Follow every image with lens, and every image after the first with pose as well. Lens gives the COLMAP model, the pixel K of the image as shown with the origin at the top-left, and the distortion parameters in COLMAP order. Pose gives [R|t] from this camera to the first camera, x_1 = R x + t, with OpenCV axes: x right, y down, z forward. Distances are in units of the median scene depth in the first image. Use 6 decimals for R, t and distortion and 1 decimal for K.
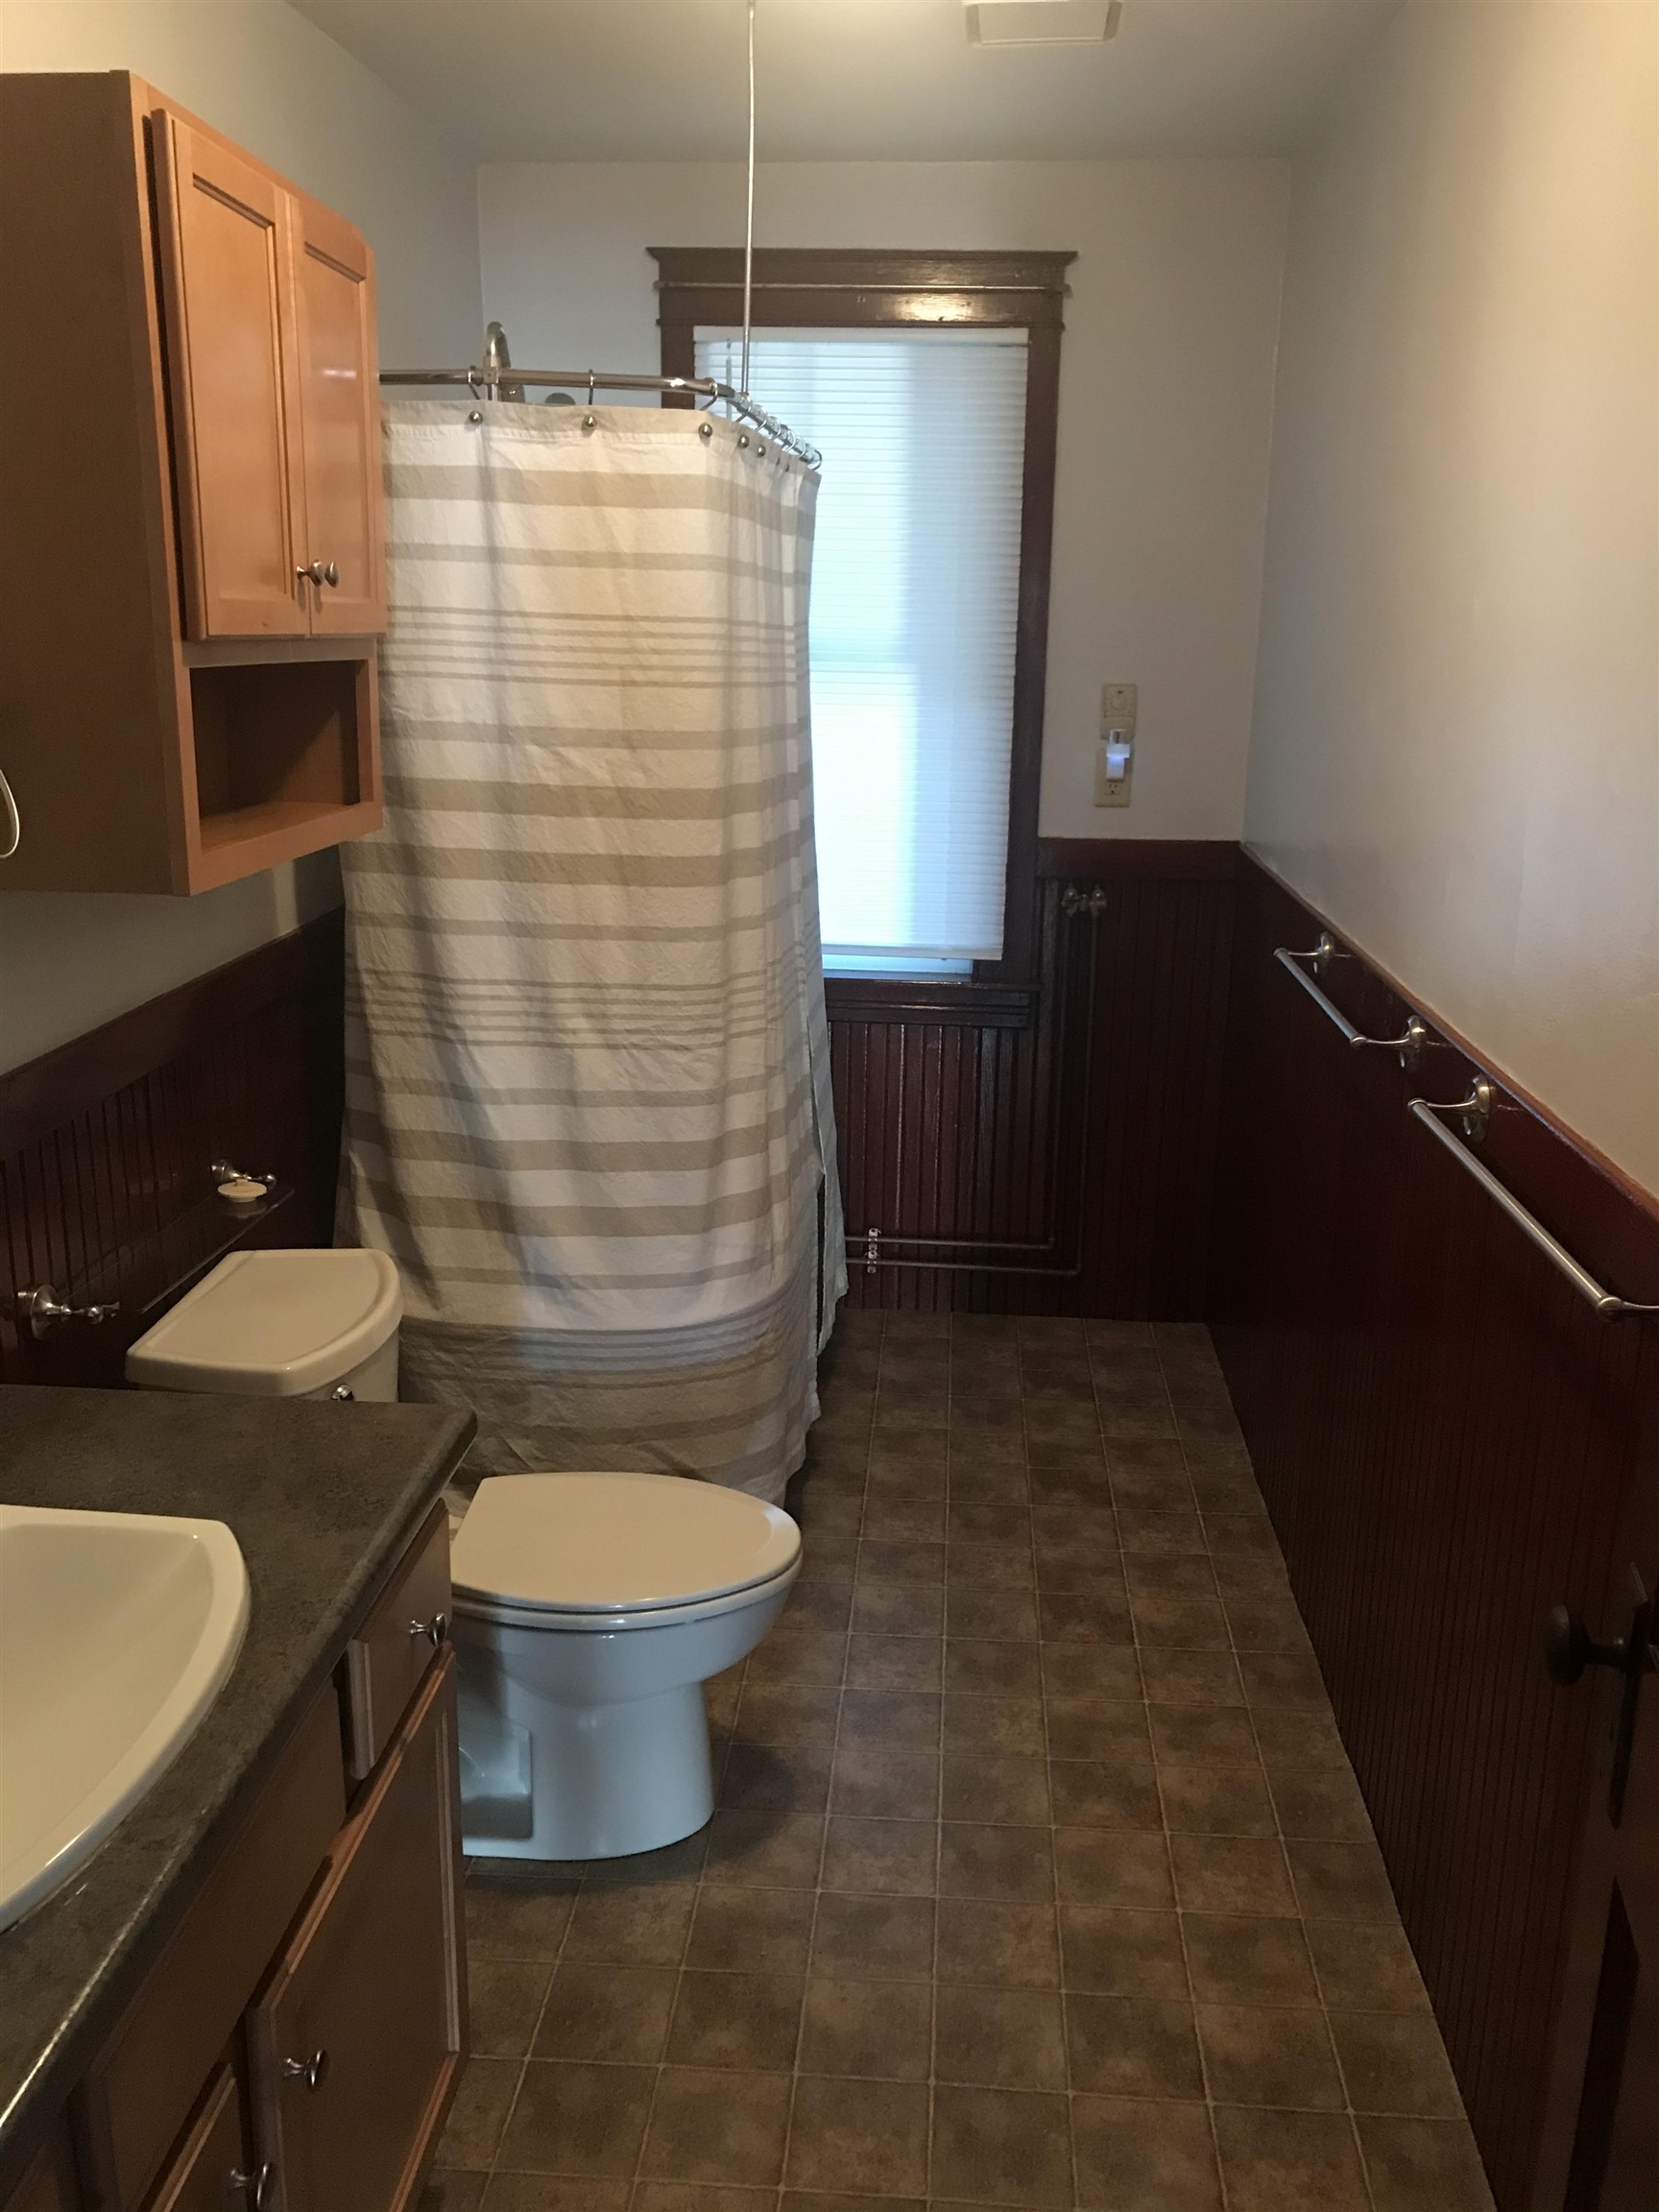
lens RADIAL K [[1823.6, 0, 829.5], [0, 1823.6, 1106.0], [0, 0, 1]] dist [0.004100, 0.002041]
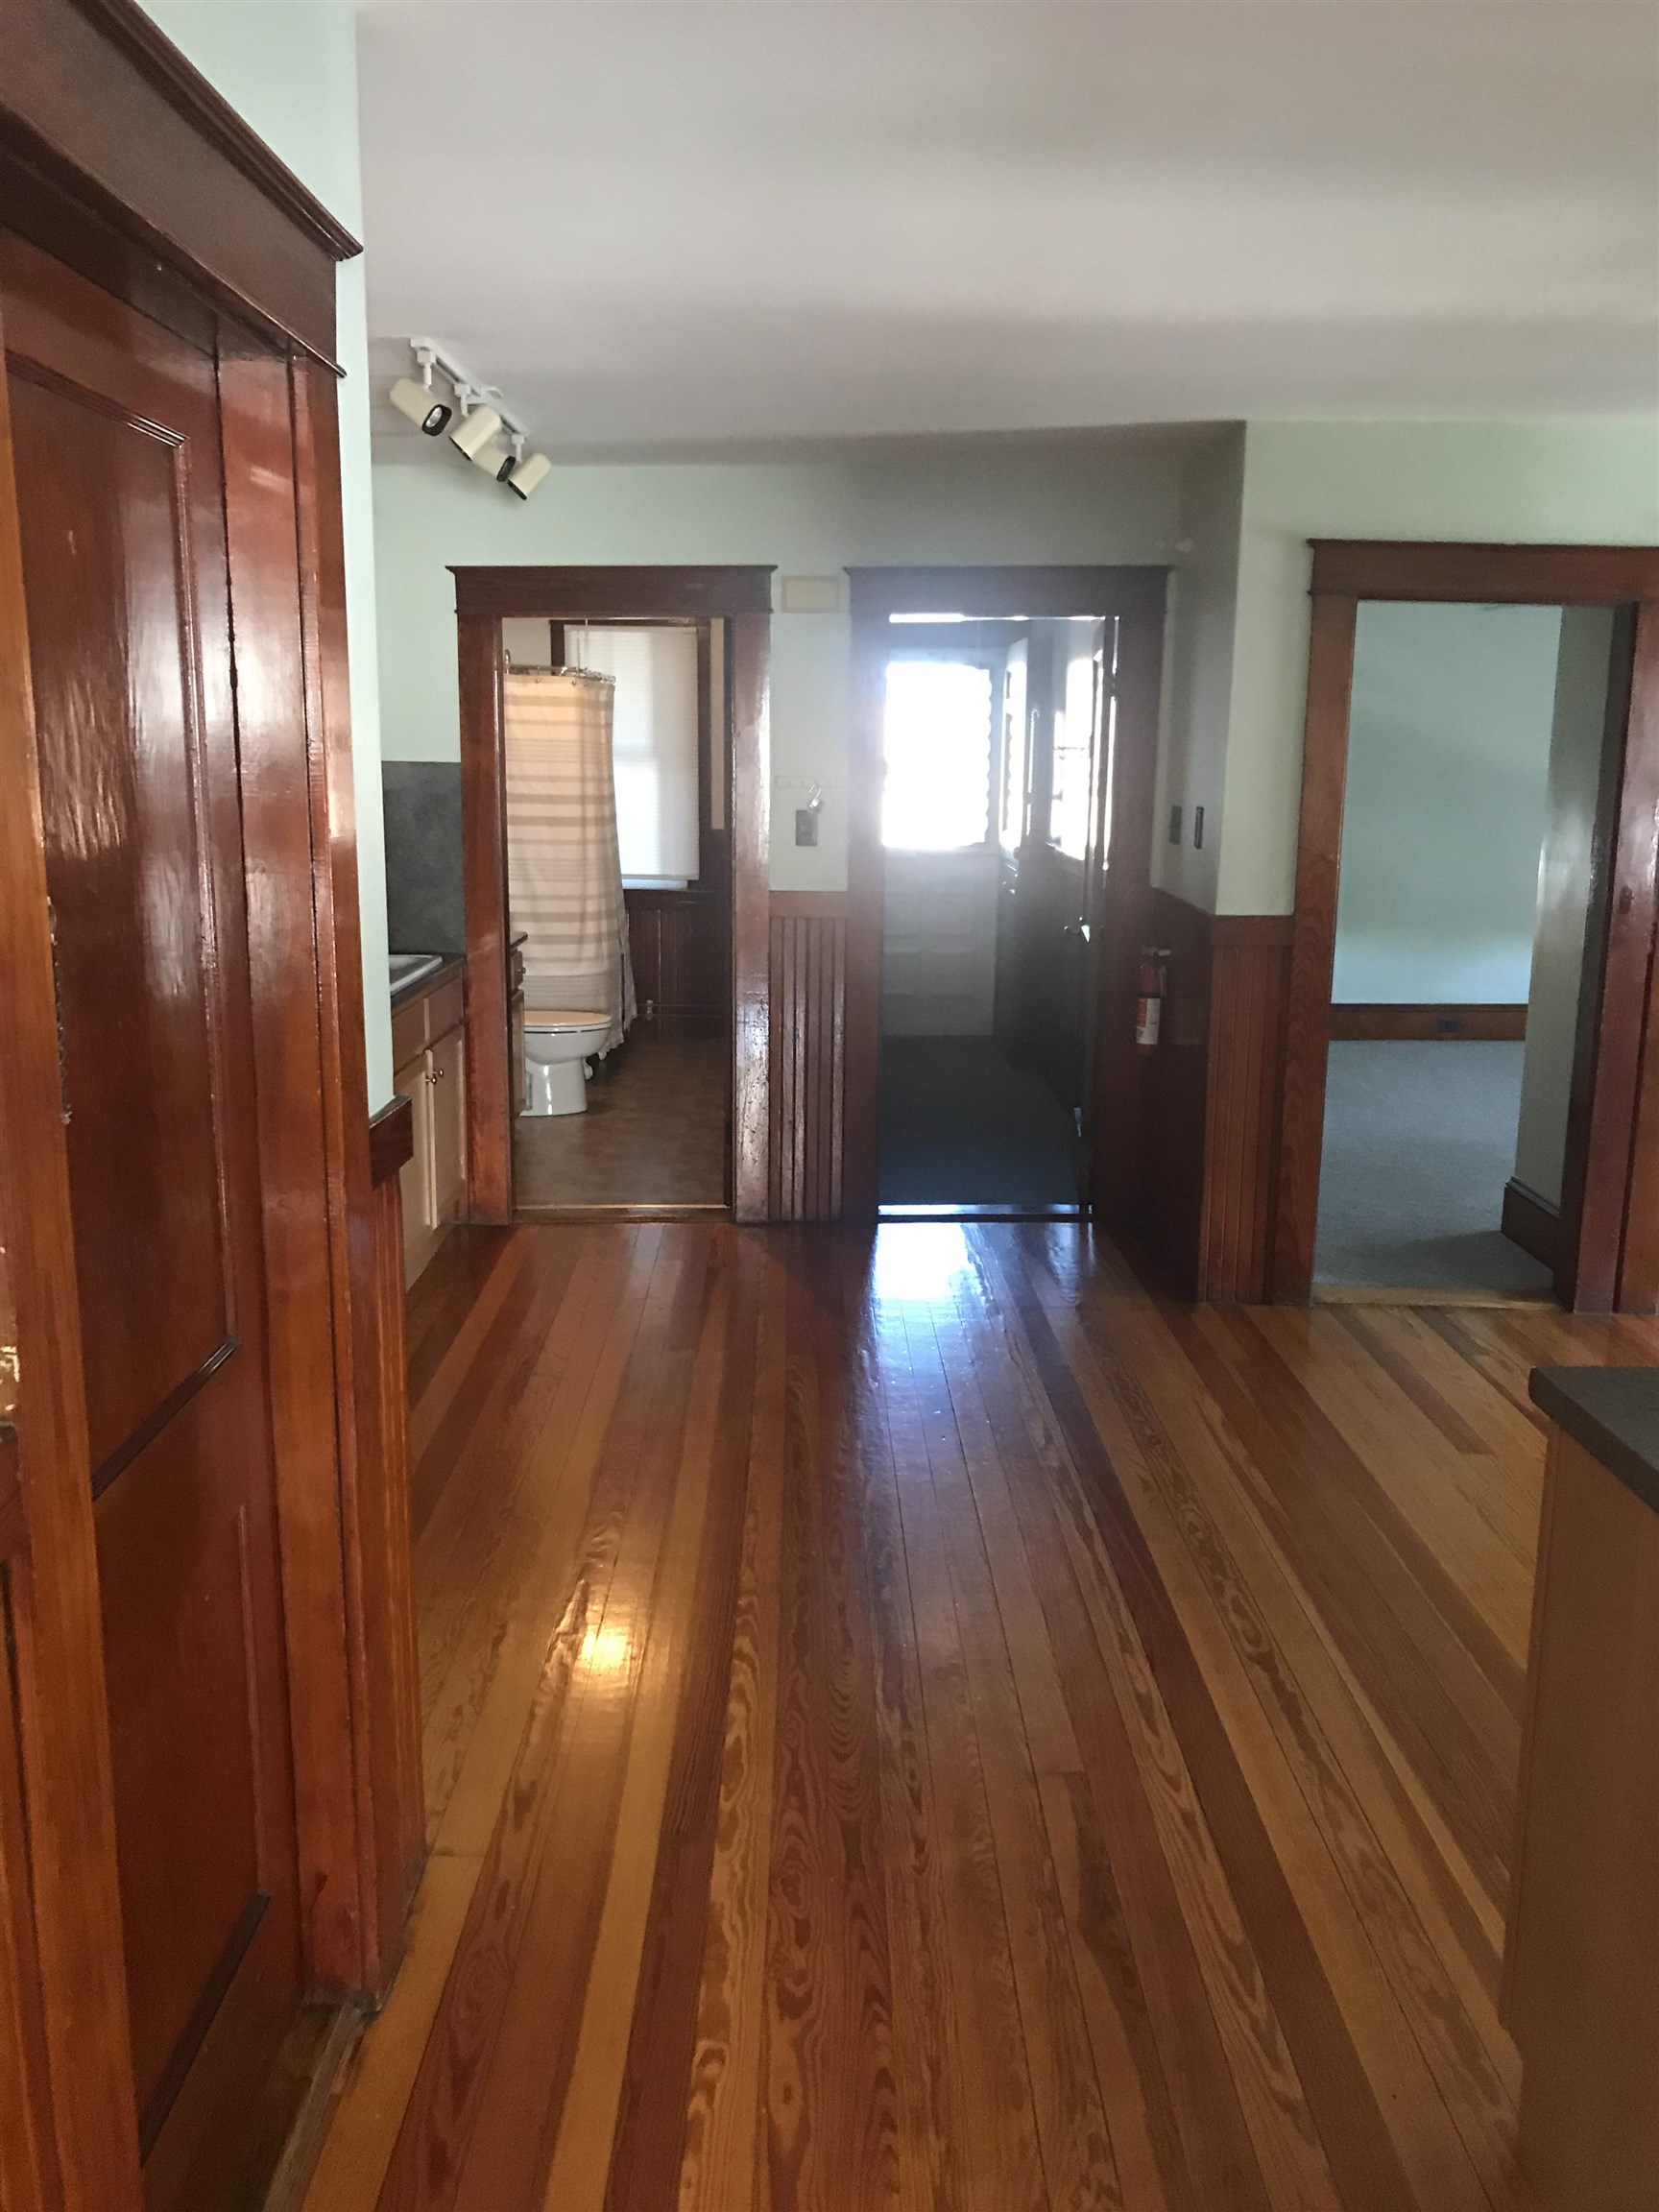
lens RADIAL K [[1823.6, 0, 829.5], [0, 1823.6, 1106.0], [0, 0, 1]] dist [0.004100, 0.002041]
pose [[0.995941, -0.027927, 0.085561, 0.073987], [0.033342, 0.997487, -0.062518, 0.517958], [-0.083600, 0.065118, 0.994369, -1.920785]]
